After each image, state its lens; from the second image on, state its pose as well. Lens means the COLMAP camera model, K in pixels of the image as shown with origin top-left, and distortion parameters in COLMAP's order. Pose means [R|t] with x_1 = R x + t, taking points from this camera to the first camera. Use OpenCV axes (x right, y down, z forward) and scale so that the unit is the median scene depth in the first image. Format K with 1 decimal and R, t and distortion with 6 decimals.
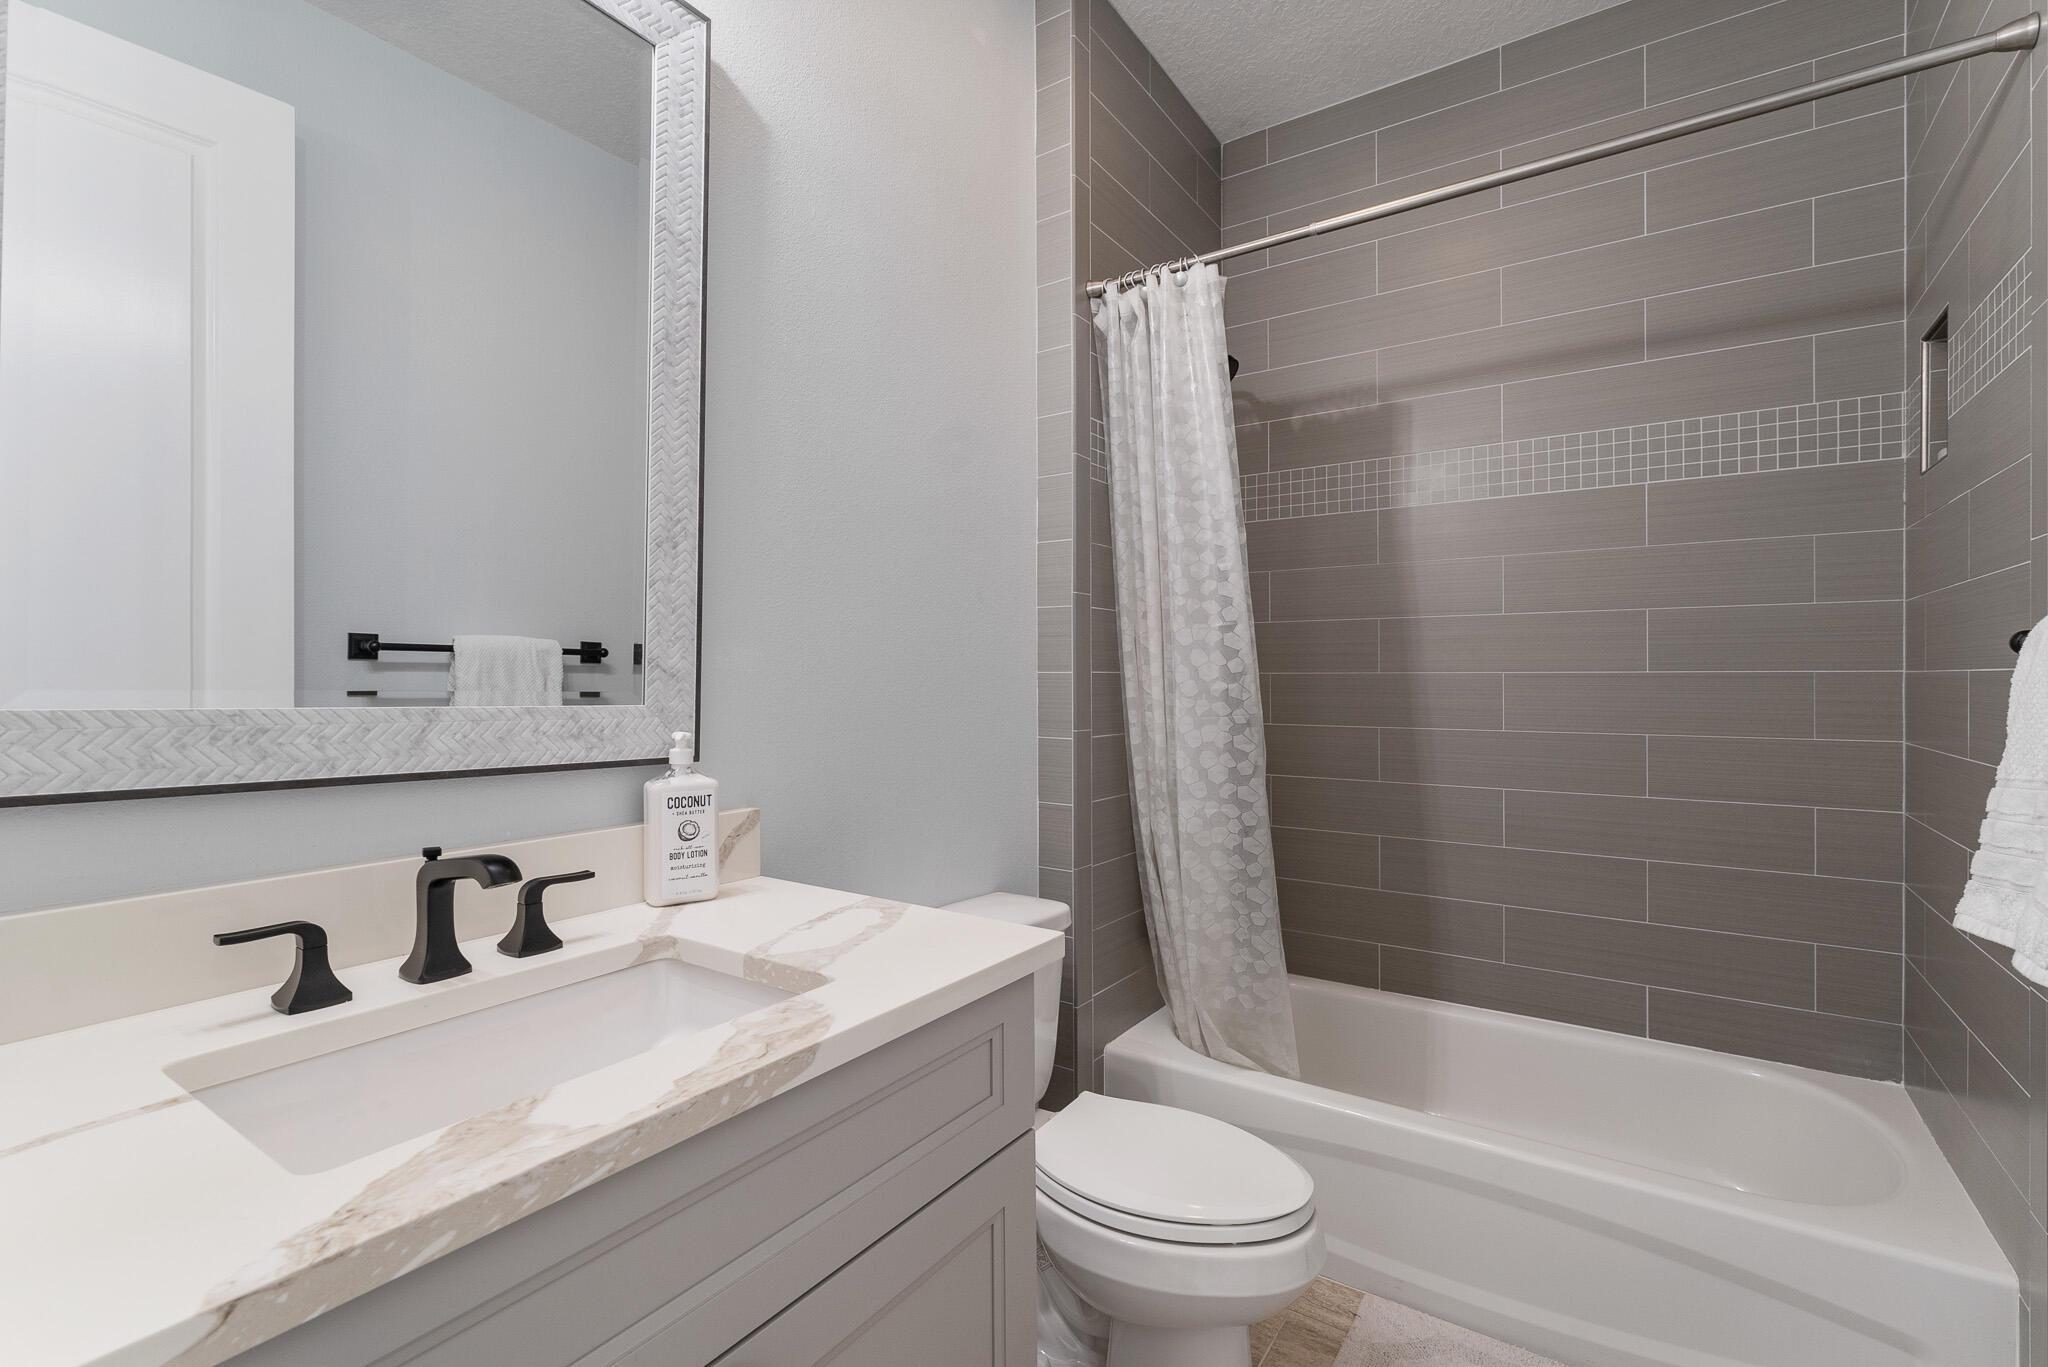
lens RADIAL K [[834.0, 0, 1069.7], [0, 834.0, 688.5], [0, 0, 1]] dist [-0.000601, 0.000409]
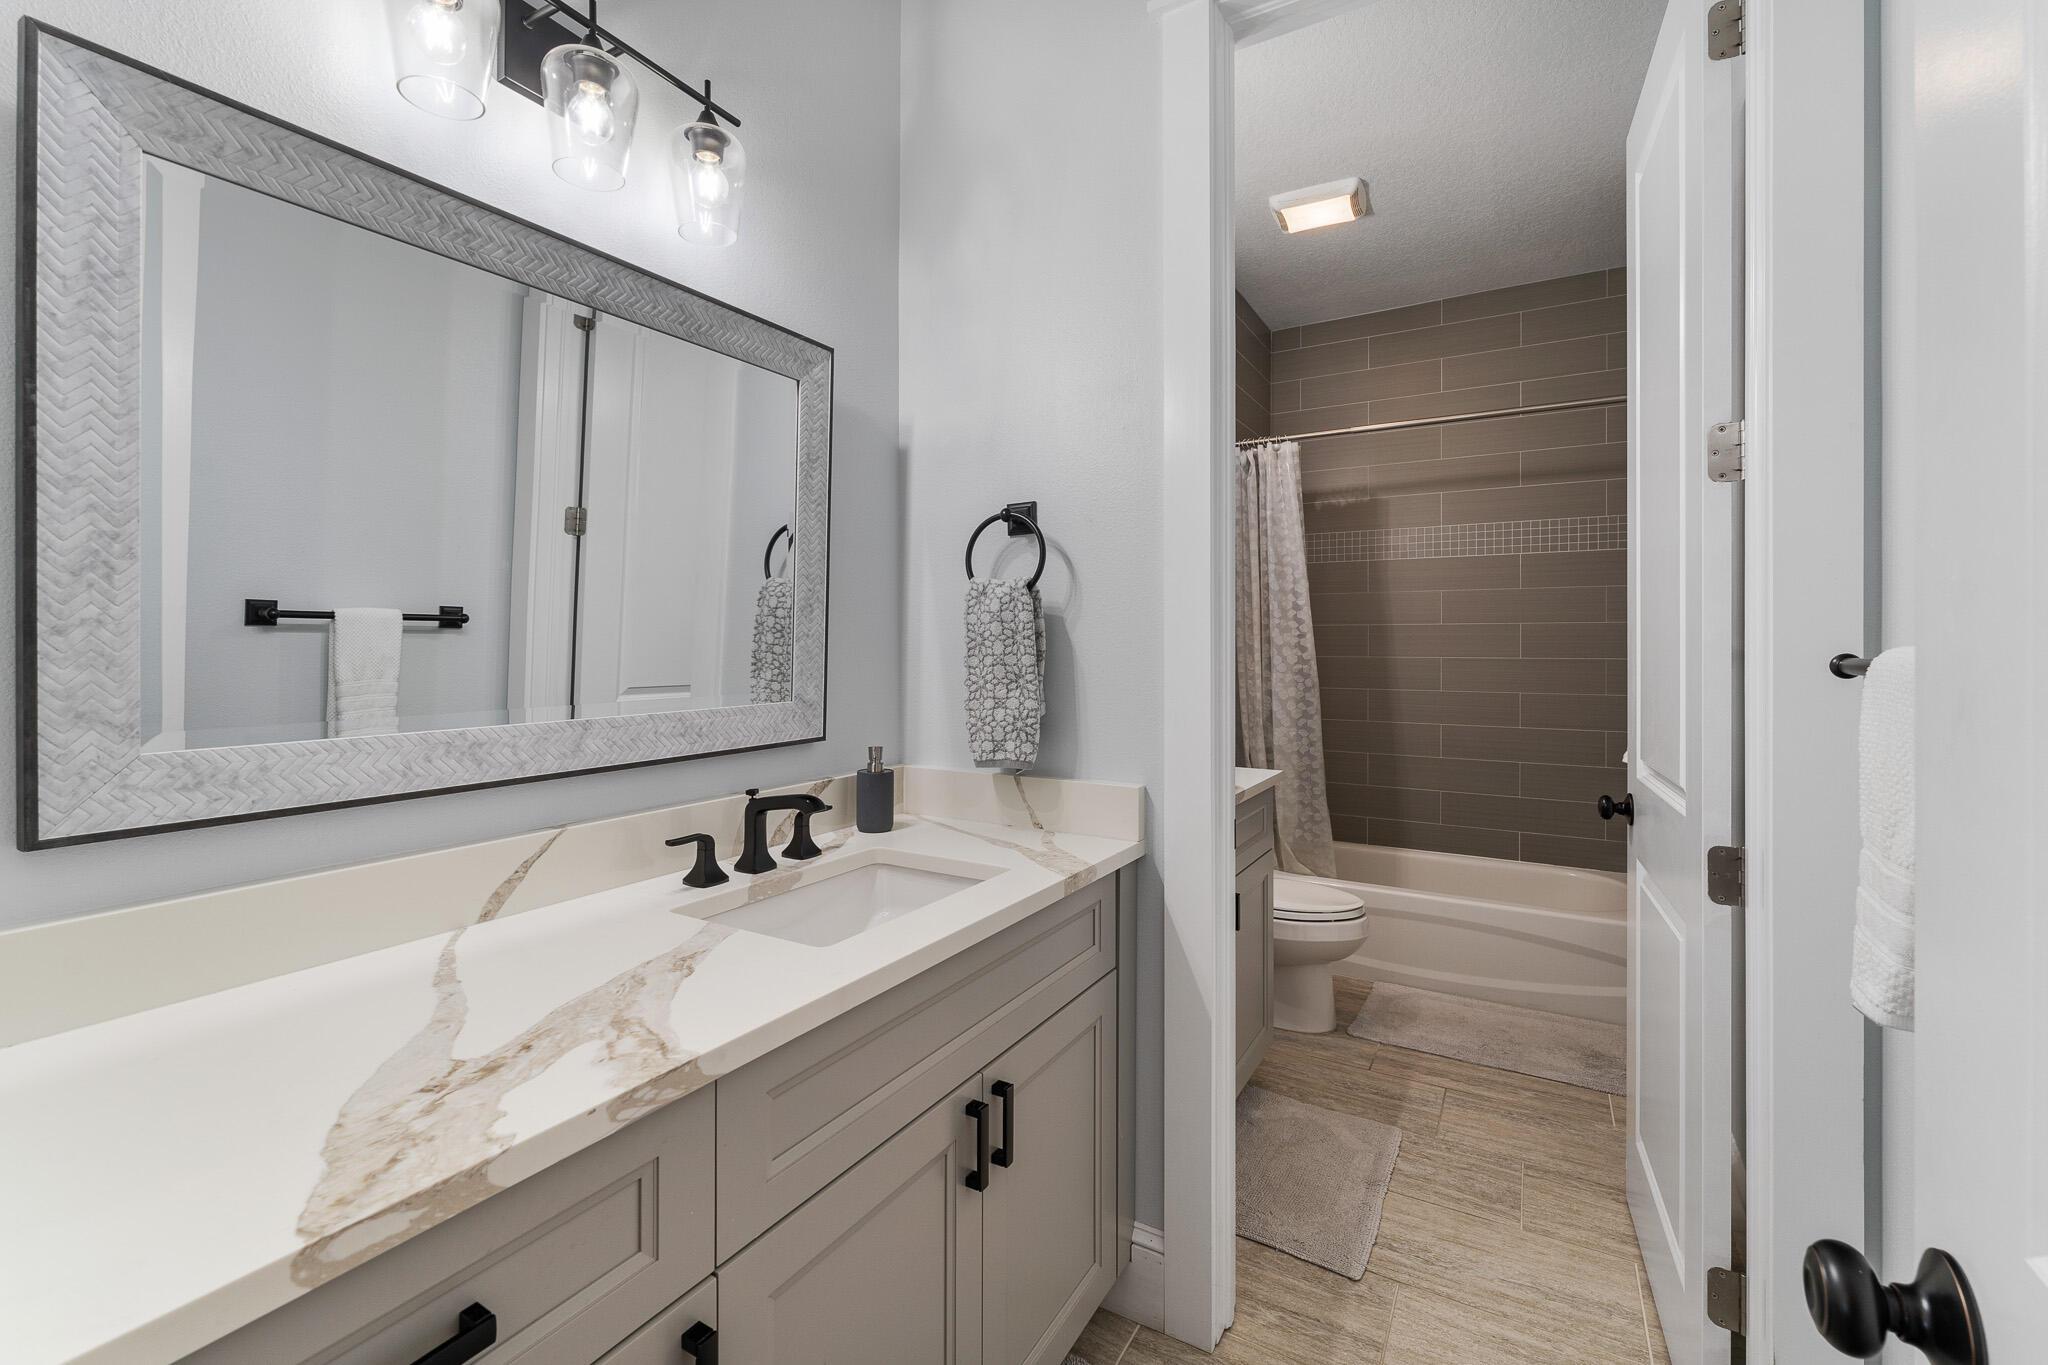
lens RADIAL K [[834.0, 0, 1022.4], [0, 834.0, 665.9], [0, 0, 1]] dist [-0.000601, 0.000409]
pose [[0.998761, 0.000178, 0.049763, -0.507341], [-0.000731, 0.999938, 0.011095, -0.023919], [-0.049758, -0.011117, 0.998699, -0.802571]]
